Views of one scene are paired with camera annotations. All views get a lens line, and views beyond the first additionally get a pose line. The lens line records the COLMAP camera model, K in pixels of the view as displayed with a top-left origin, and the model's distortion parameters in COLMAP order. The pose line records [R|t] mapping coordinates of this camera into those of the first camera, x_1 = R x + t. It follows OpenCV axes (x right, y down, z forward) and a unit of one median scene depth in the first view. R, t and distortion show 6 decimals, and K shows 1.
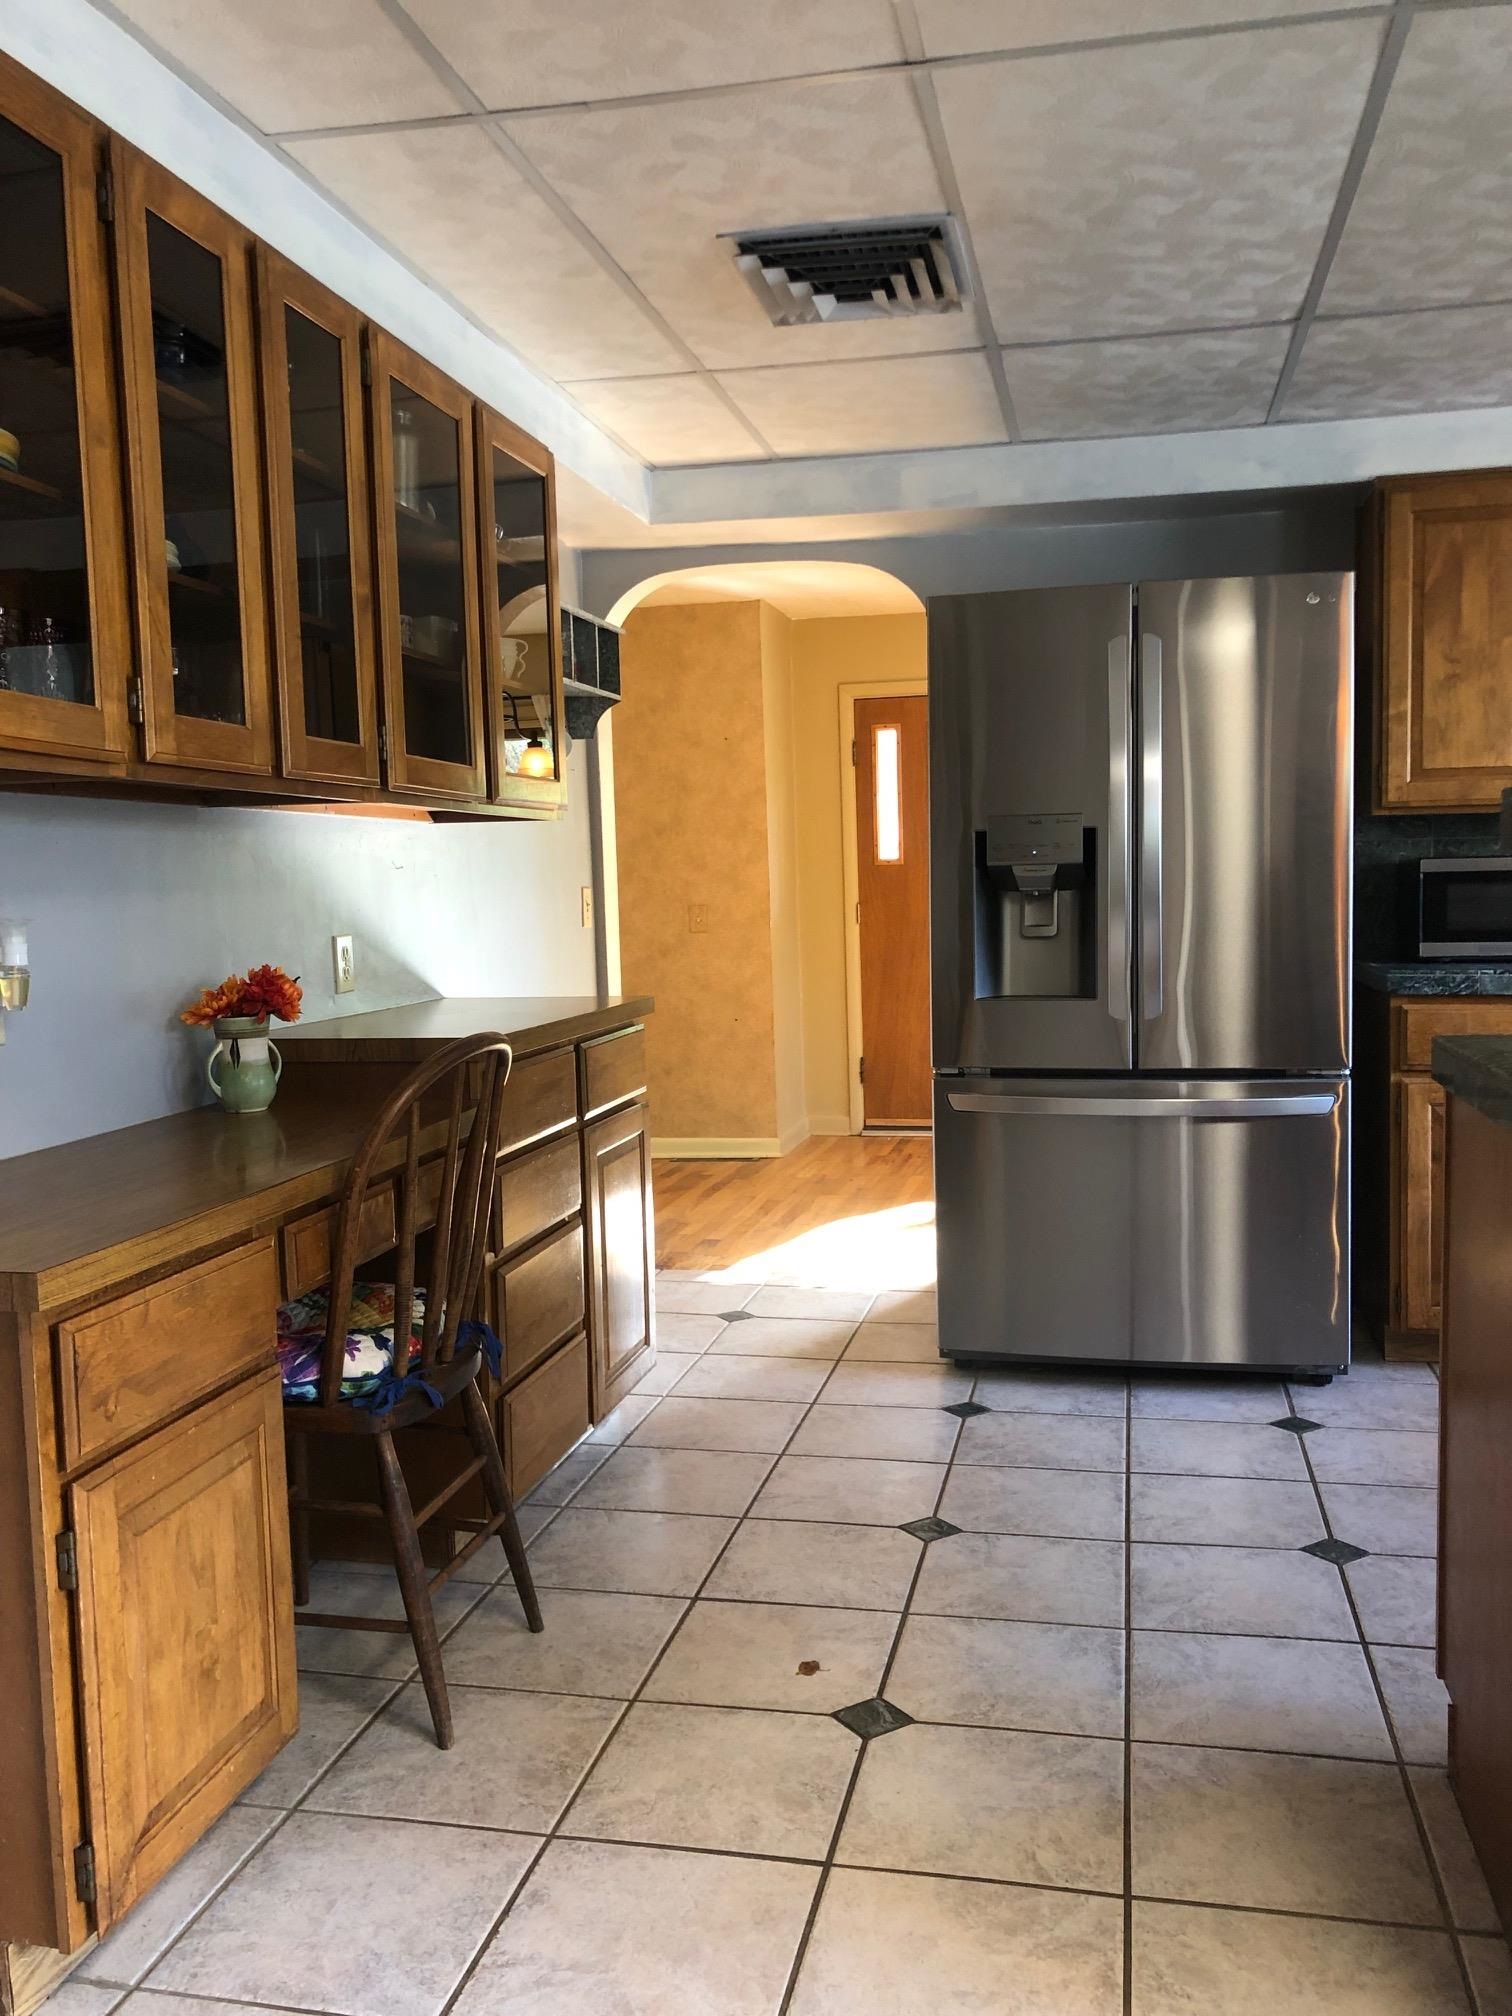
lens RADIAL K [[1650.8, 0, 756.0], [0, 1650.8, 1008.0], [0, 0, 1]] dist [0.044302, -0.002741]
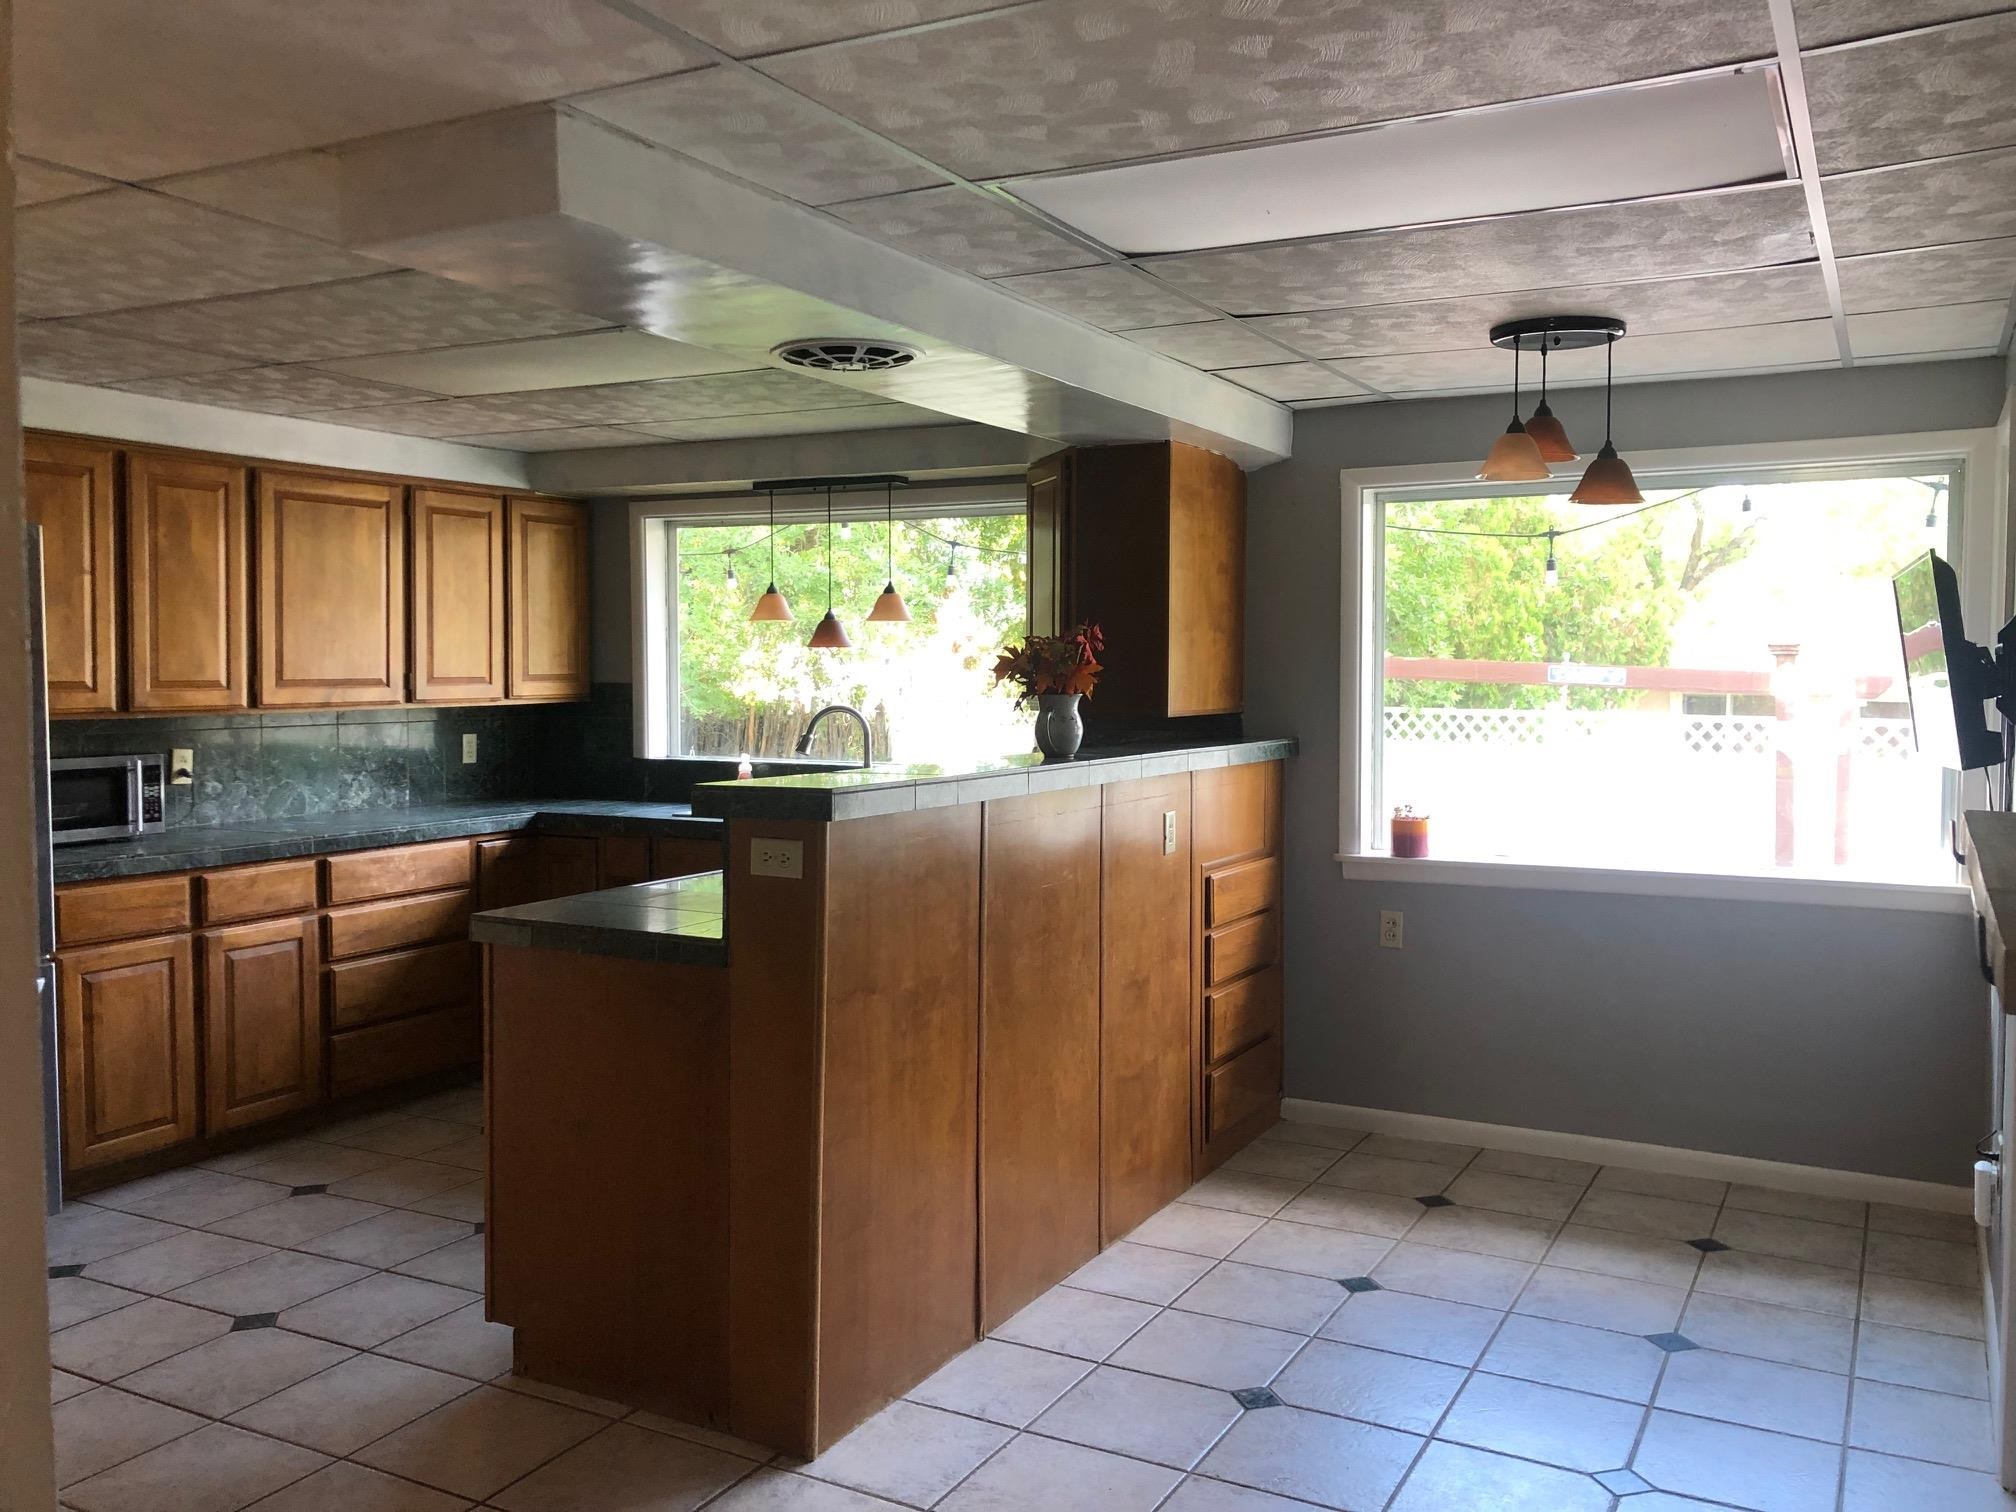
lens RADIAL K [[1666.8, 0, 1014.3], [0, 1666.8, 734.6], [0, 0, 1]] dist [0.040177, -0.018467]
pose [[0.294139, -0.019898, 0.955556, -0.623634], [0.069286, 0.997597, -0.000554, -0.075465], [-0.953248, 0.066370, 0.294810, 0.019887]]
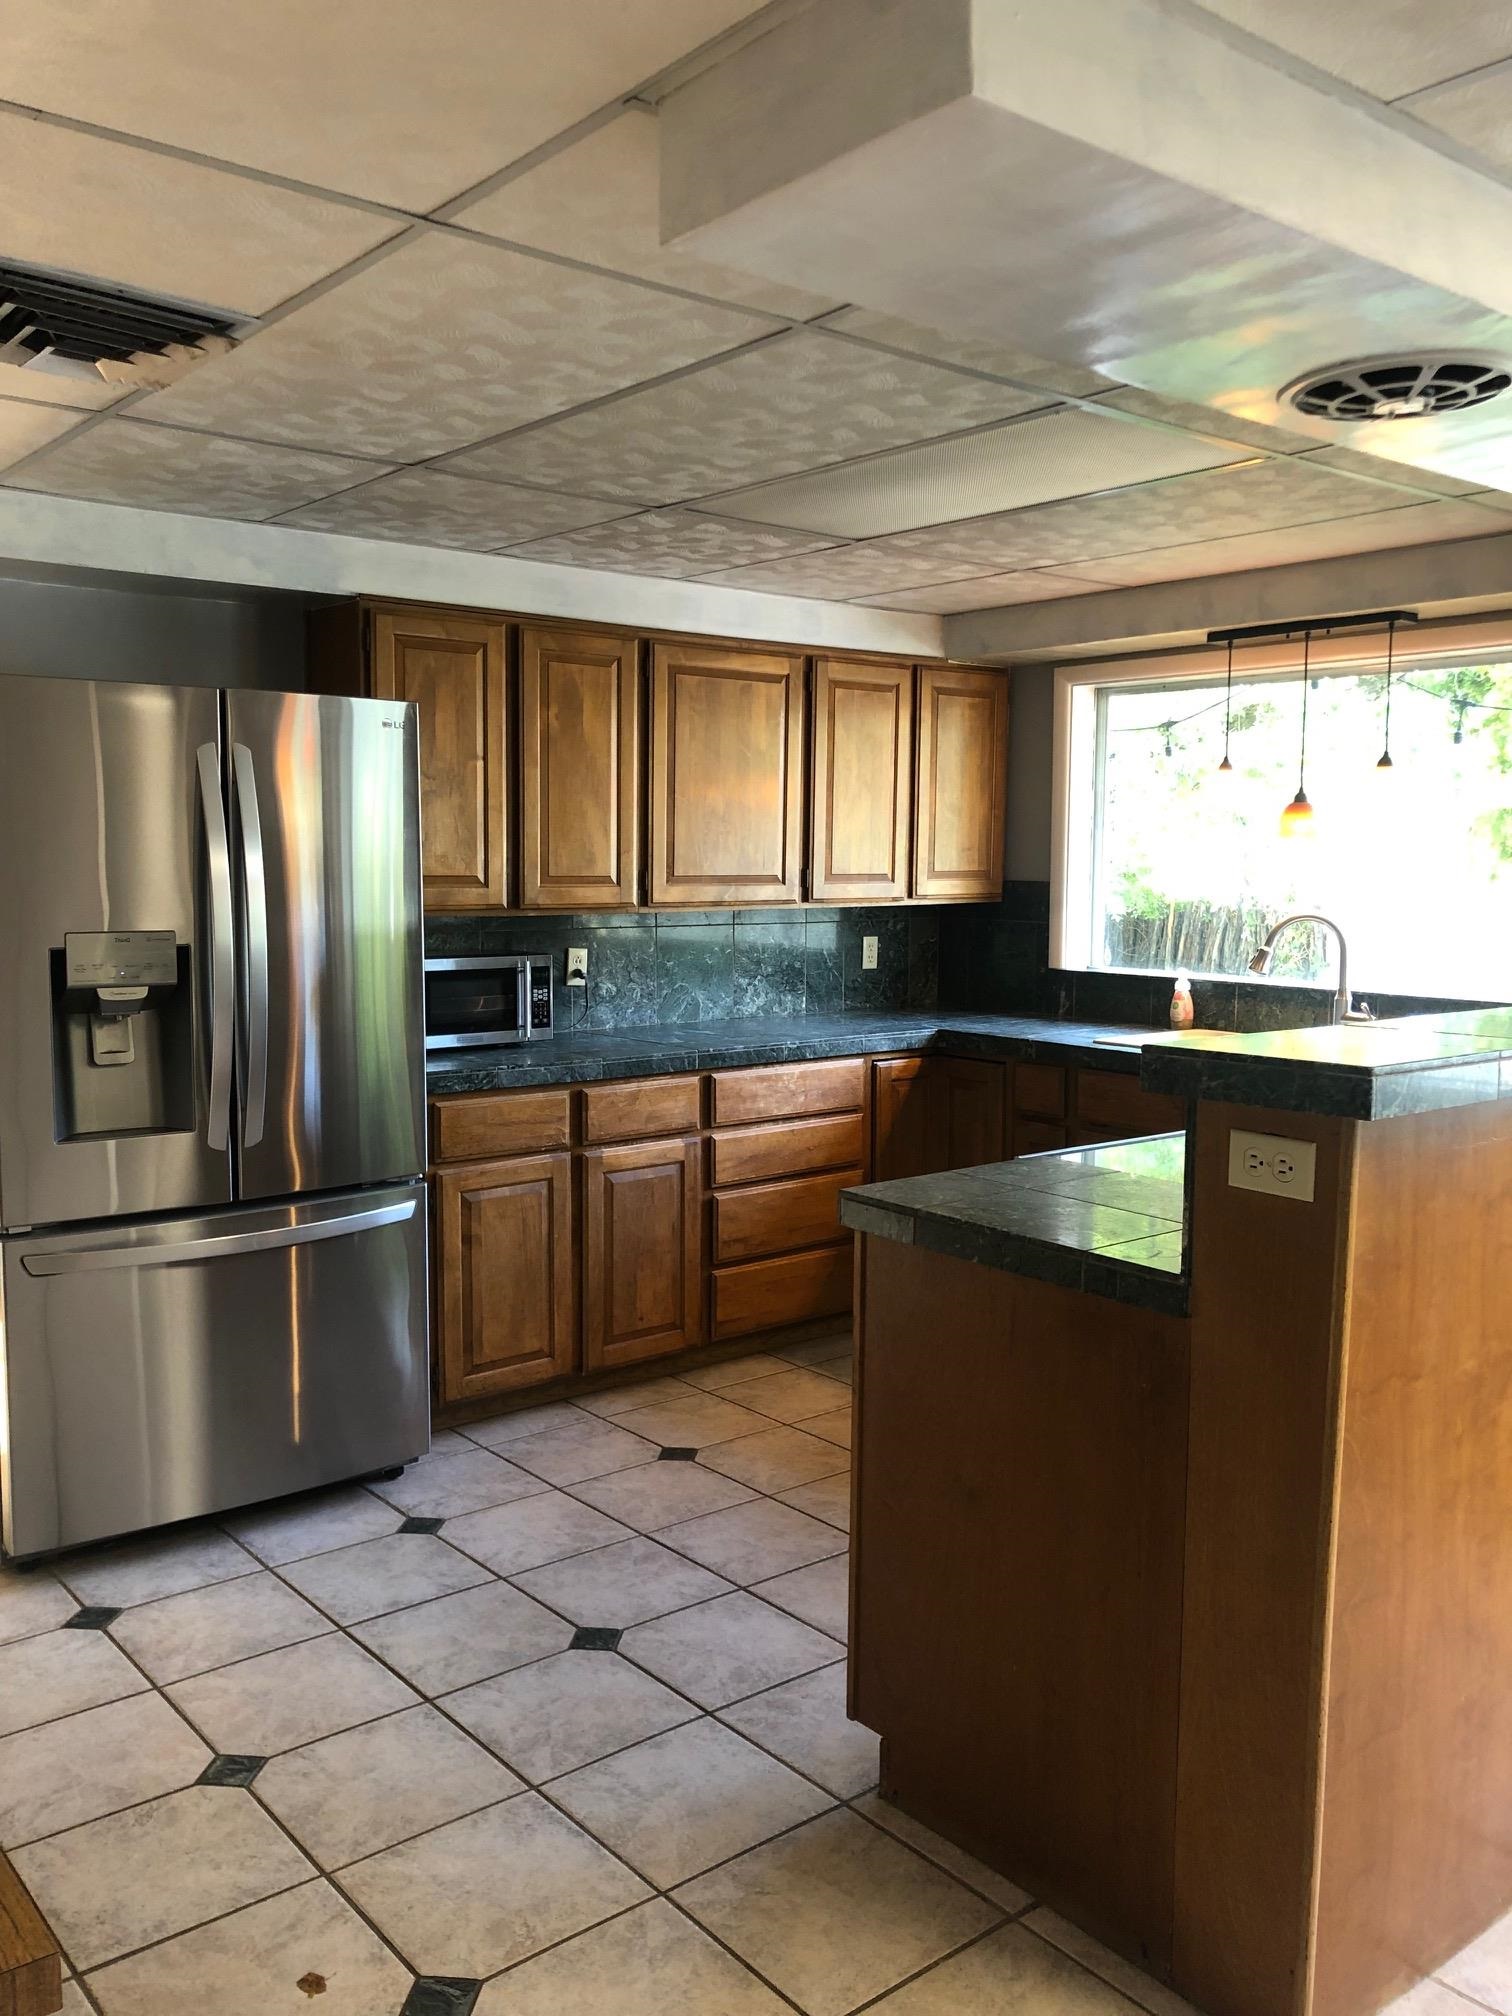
lens RADIAL K [[1666.8, 0, 769.7], [0, 1666.8, 1007.8], [0, 0, 1]] dist [0.040177, -0.018467]
pose [[0.634159, -0.046181, 0.771822, -0.355413], [0.042131, 0.998796, 0.025145, -0.095679], [-0.772054, 0.016572, 0.635341, 0.179055]]
